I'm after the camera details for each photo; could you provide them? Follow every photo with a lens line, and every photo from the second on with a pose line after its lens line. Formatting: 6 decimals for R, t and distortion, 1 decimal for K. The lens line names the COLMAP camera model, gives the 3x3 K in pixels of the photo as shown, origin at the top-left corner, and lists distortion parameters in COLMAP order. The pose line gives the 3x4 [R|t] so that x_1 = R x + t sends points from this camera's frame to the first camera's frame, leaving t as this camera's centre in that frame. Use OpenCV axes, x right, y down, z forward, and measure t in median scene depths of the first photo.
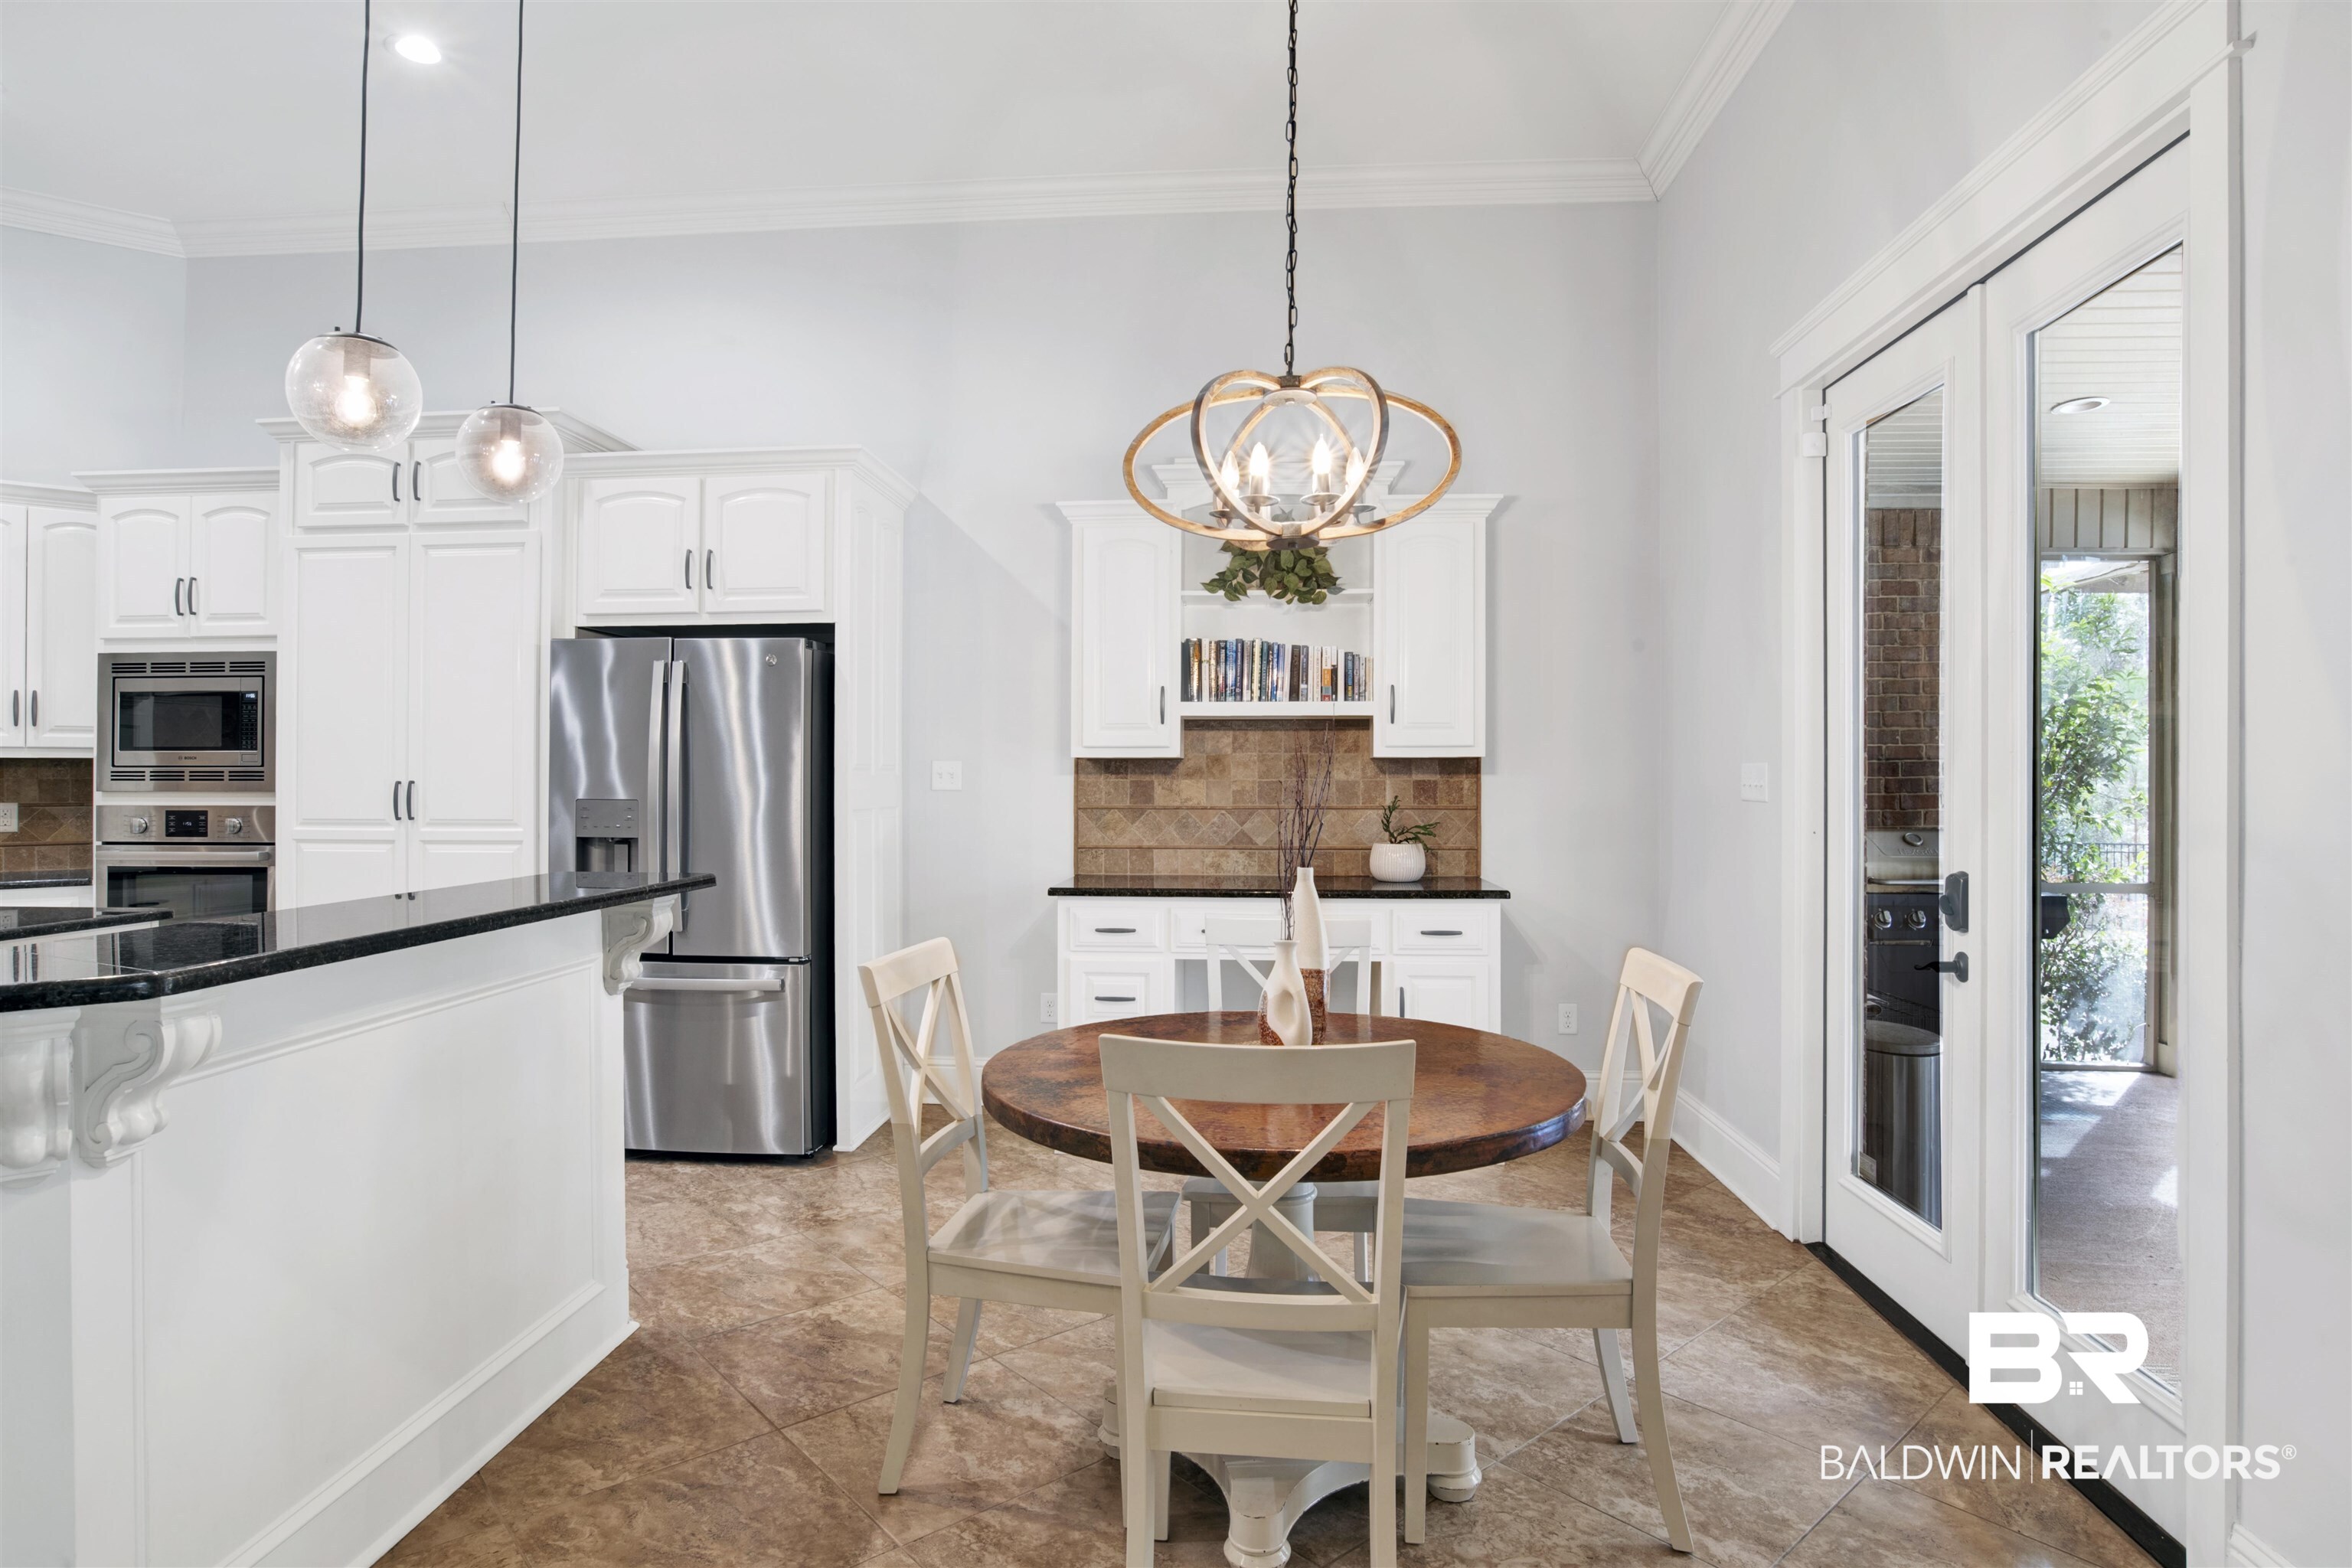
lens RADIAL K [[1238.0, 0, 1183.8], [0, 1238.0, 770.7], [0, 0, 1]] dist [-0.065487, 0.020317]
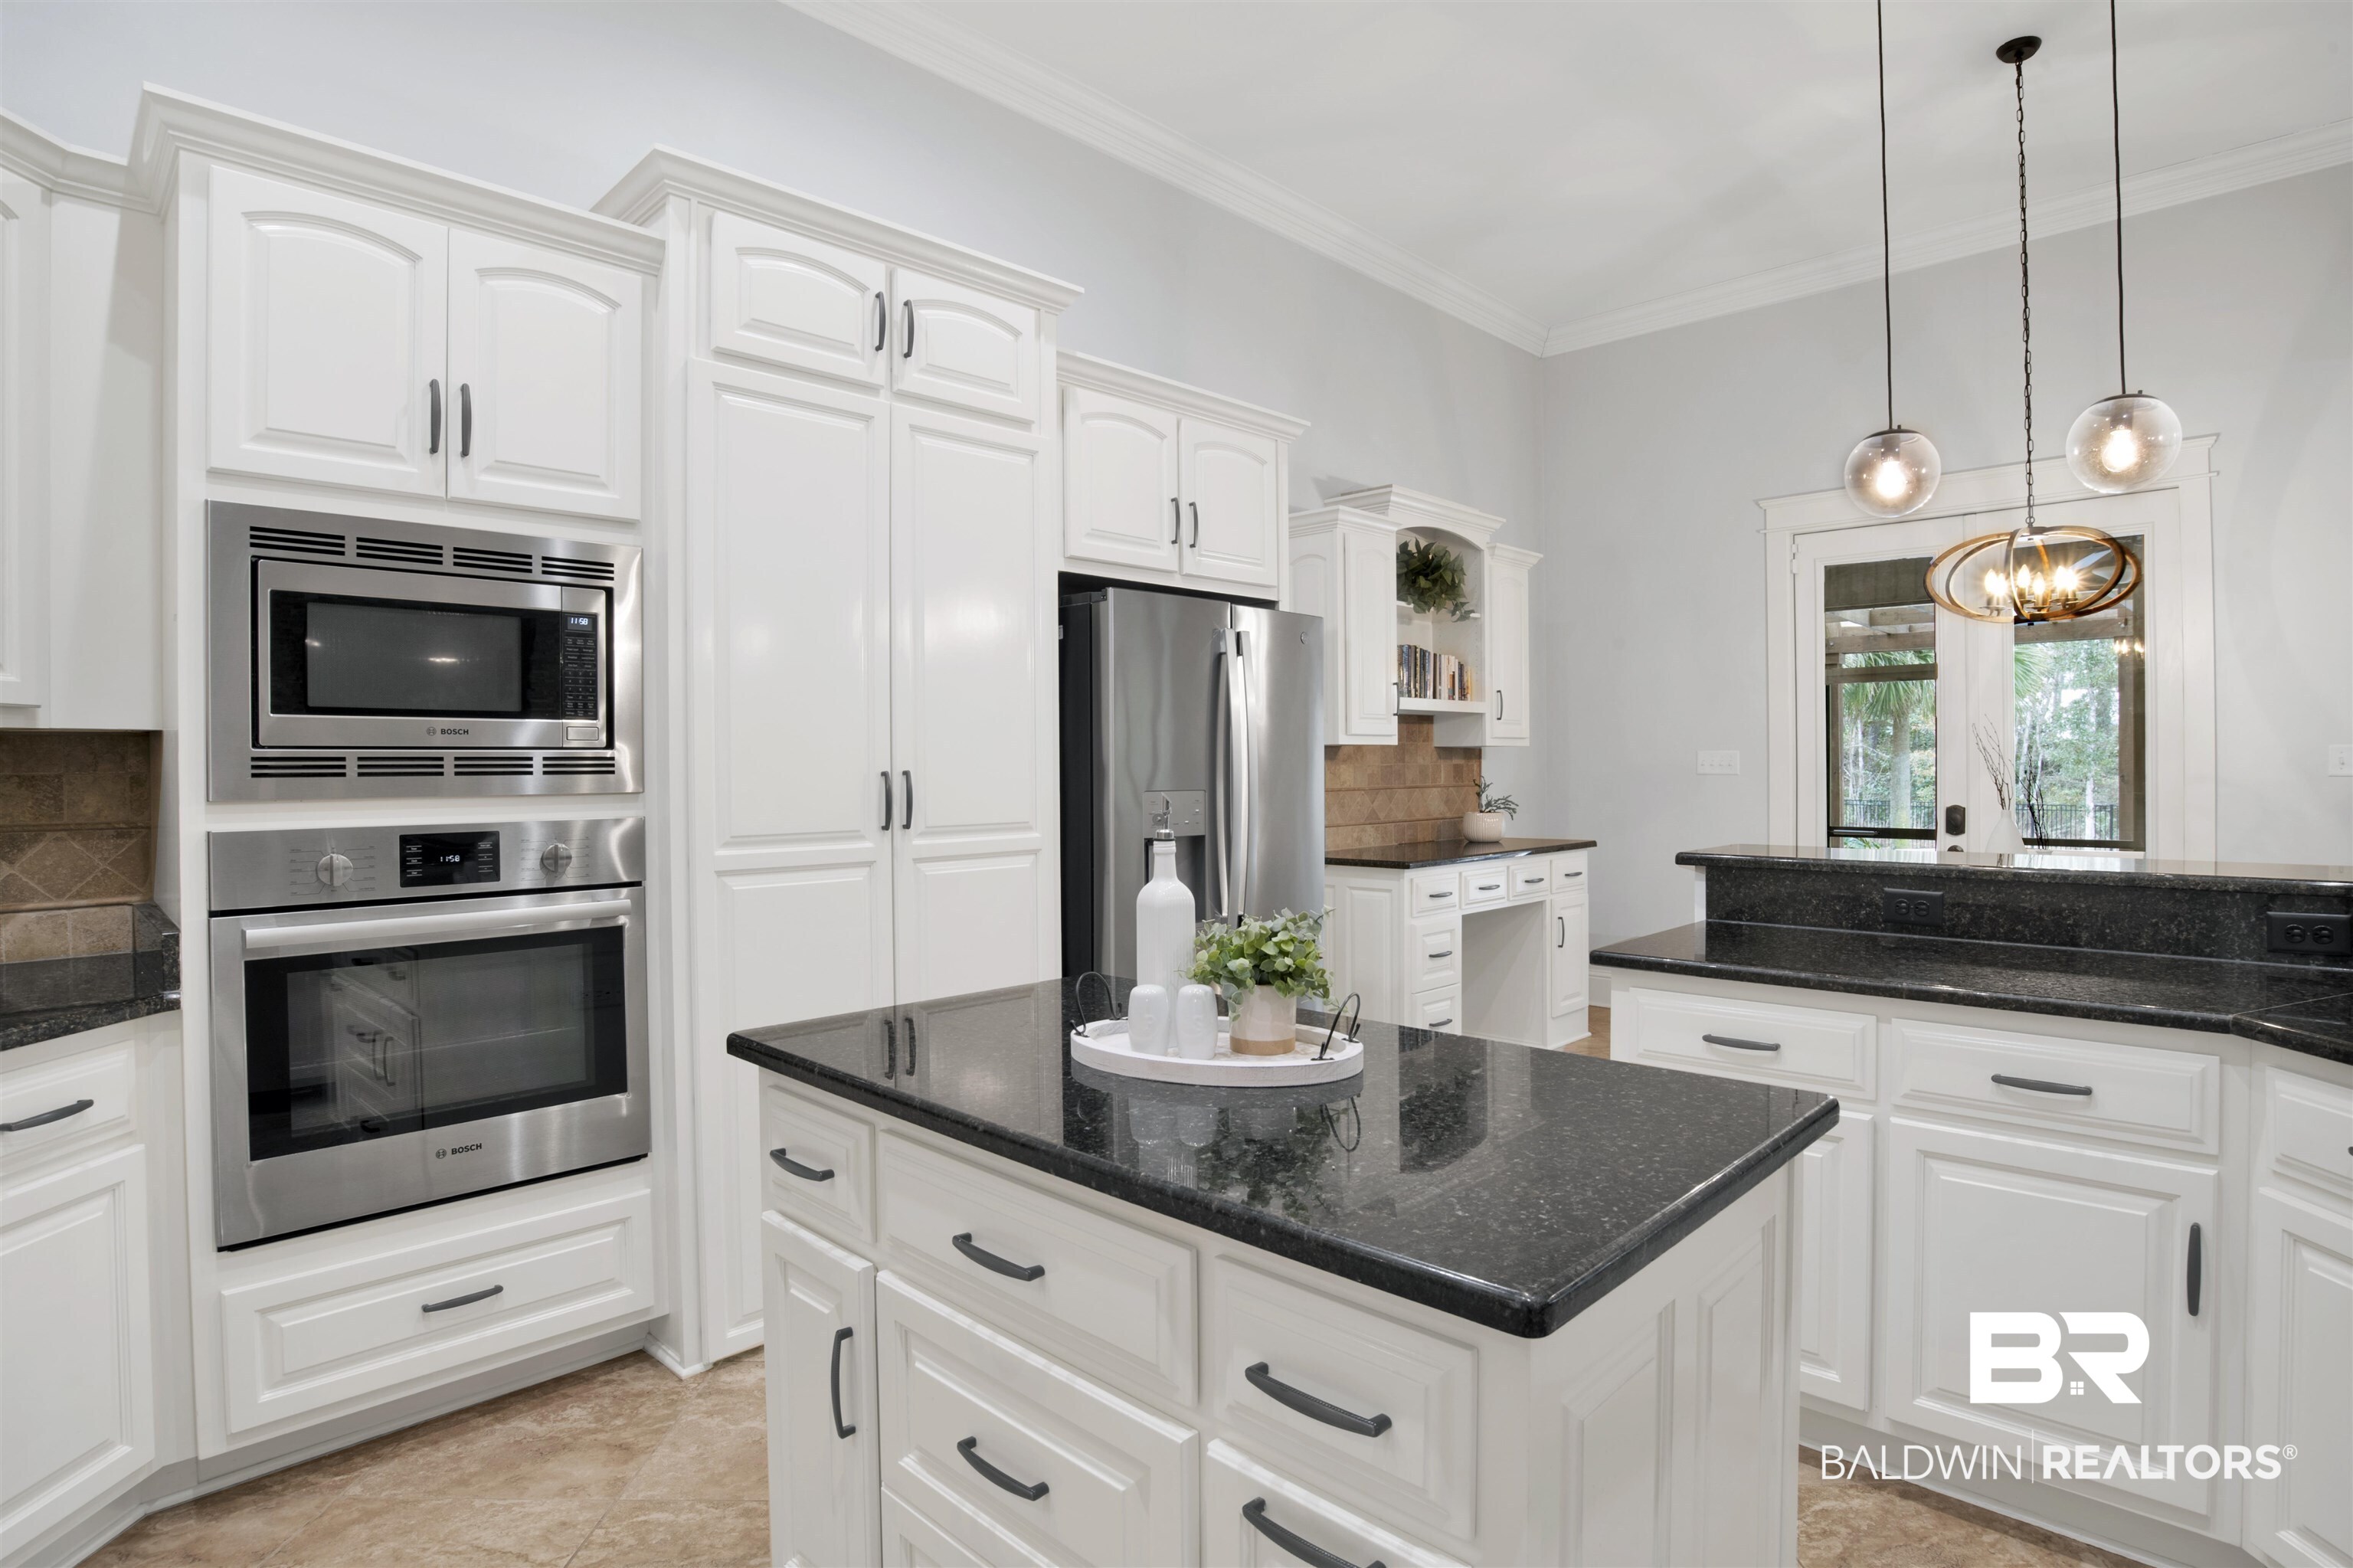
lens RADIAL K [[1238.6, 0, 1163.9], [0, 1238.6, 771.1], [0, 0, 1]] dist [-0.065487, 0.020317]
pose [[0.647974, -0.008871, 0.761611, -1.034380], [0.002628, 0.999952, 0.009412, 0.002241], [-0.761658, -0.004097, 0.647966, 0.425370]]
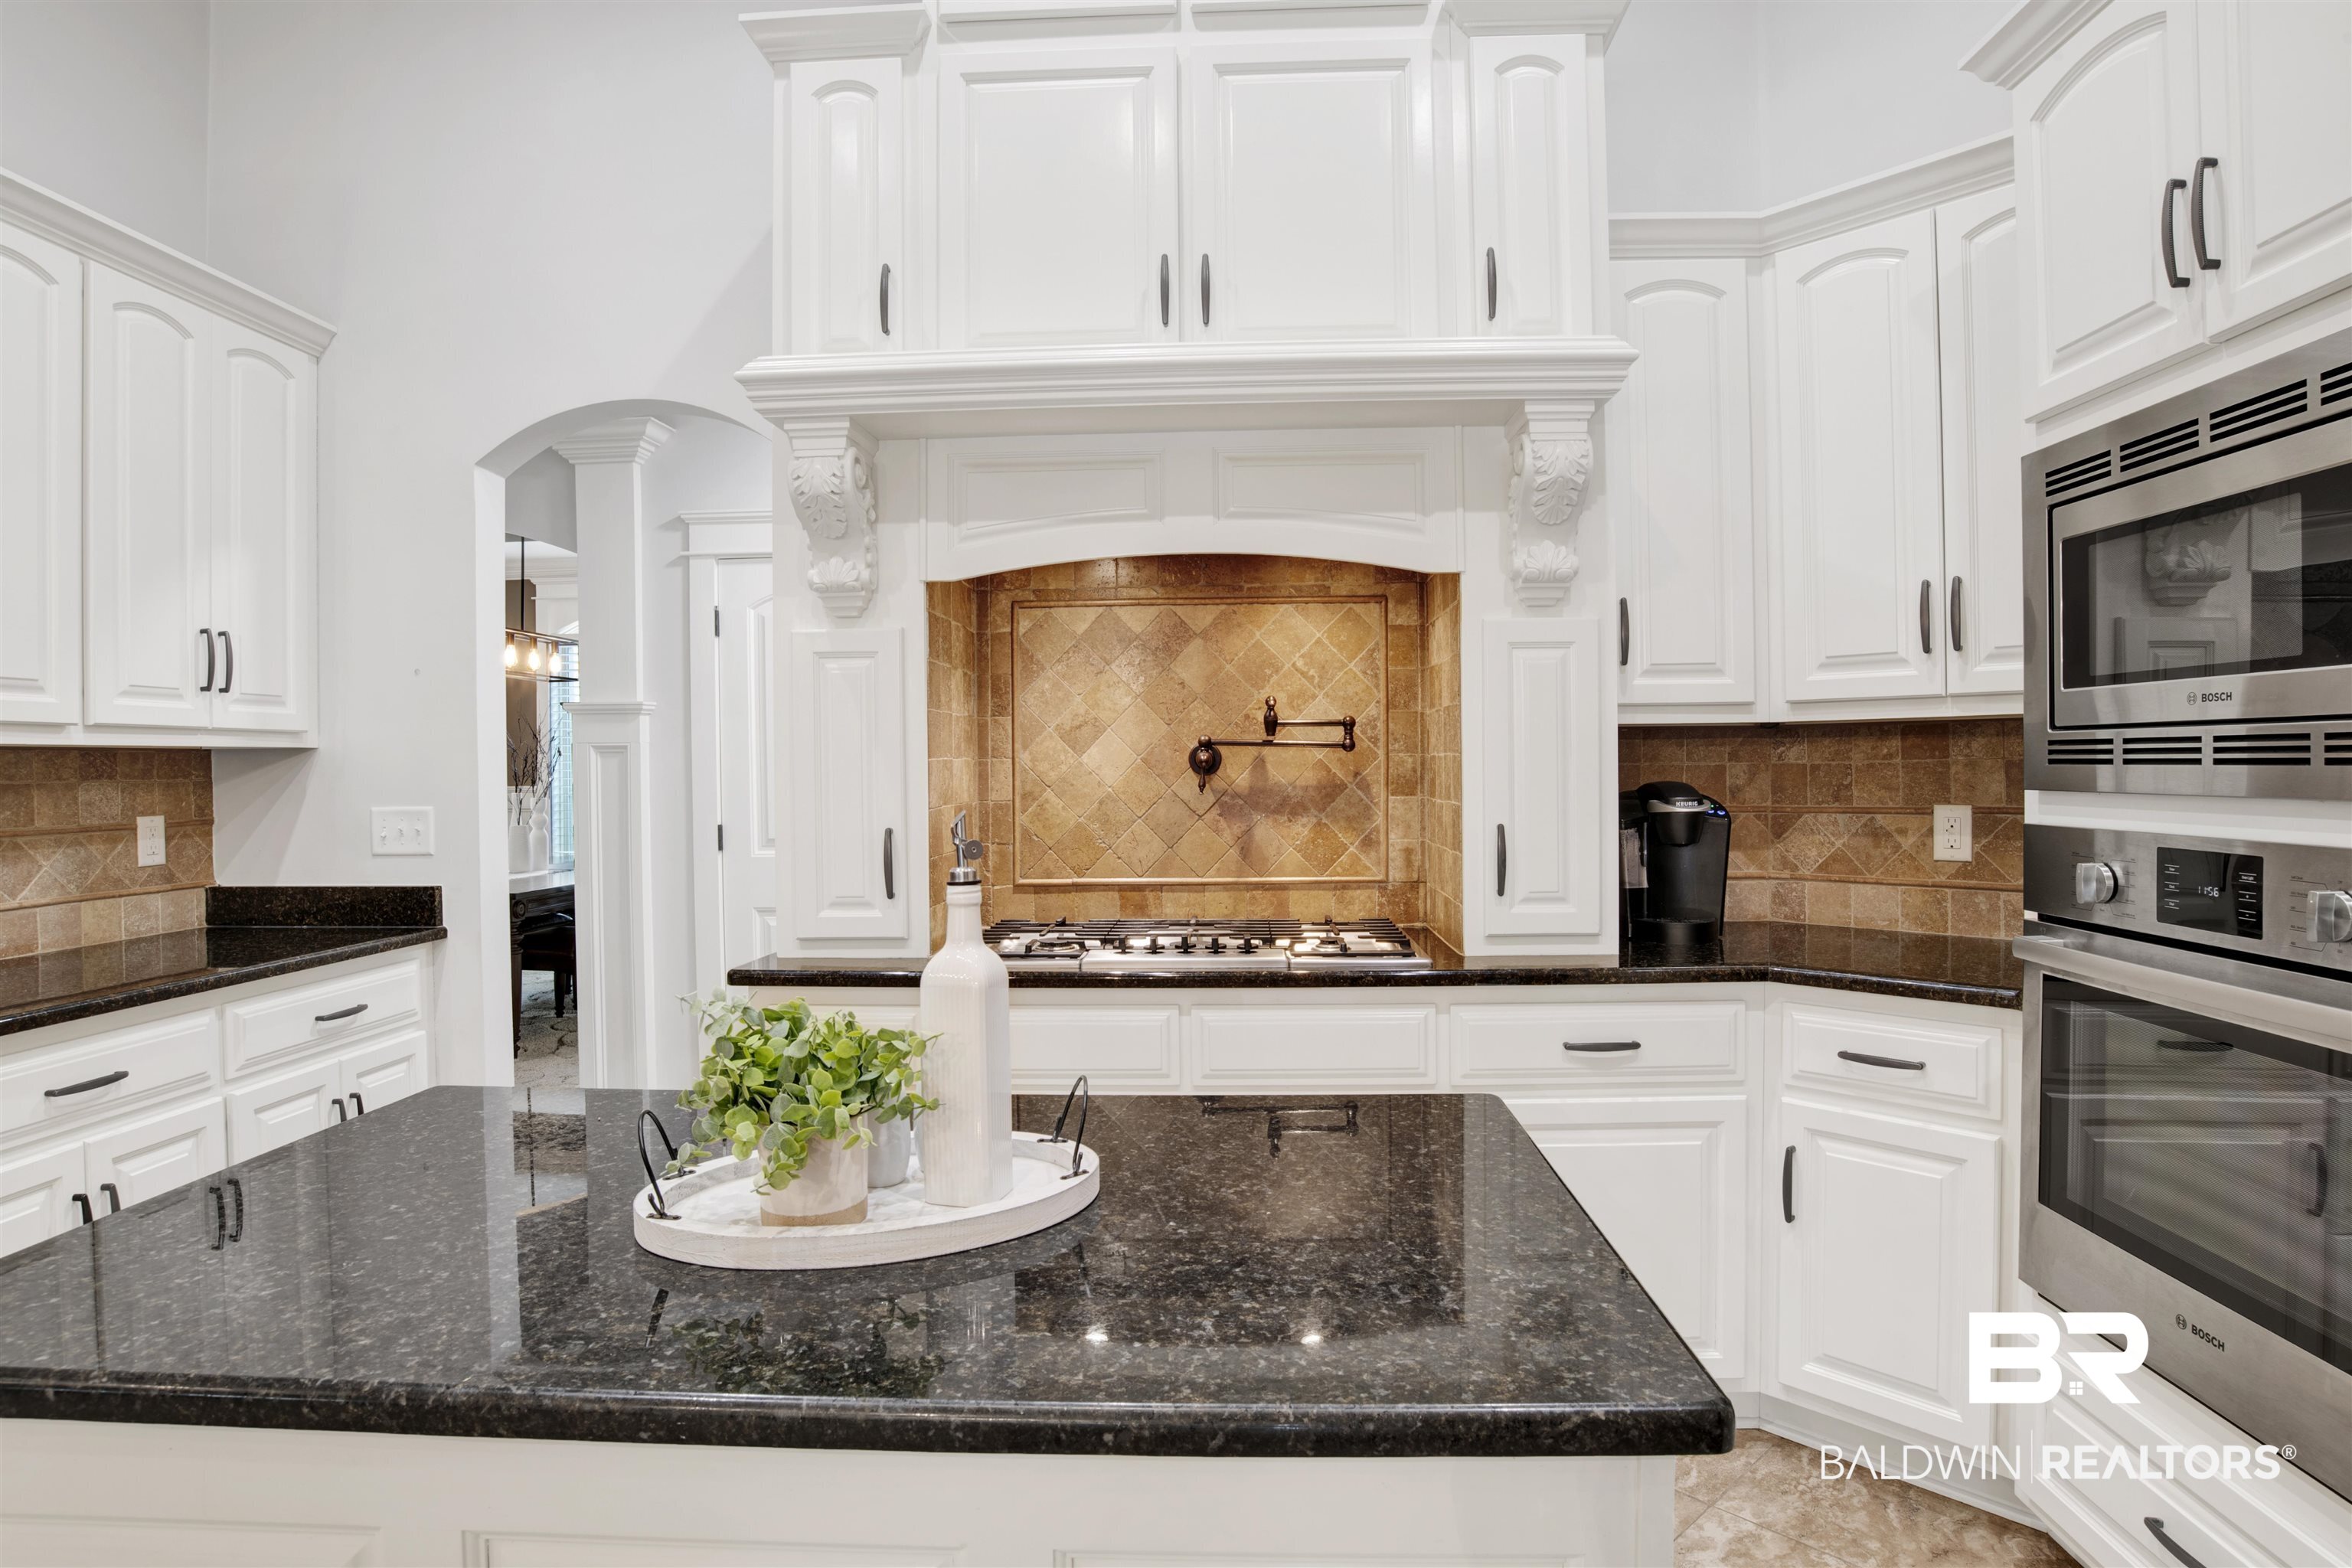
lens RADIAL K [[1238.0, 0, 1181.4], [0, 1238.0, 771.3], [0, 0, 1]] dist [-0.065487, 0.020317]
pose [[0.018535, 0.005955, -0.999810, -0.502818], [0.012262, 0.999906, 0.006182, 0.004710], [0.999753, -0.012375, 0.018460, 0.702624]]
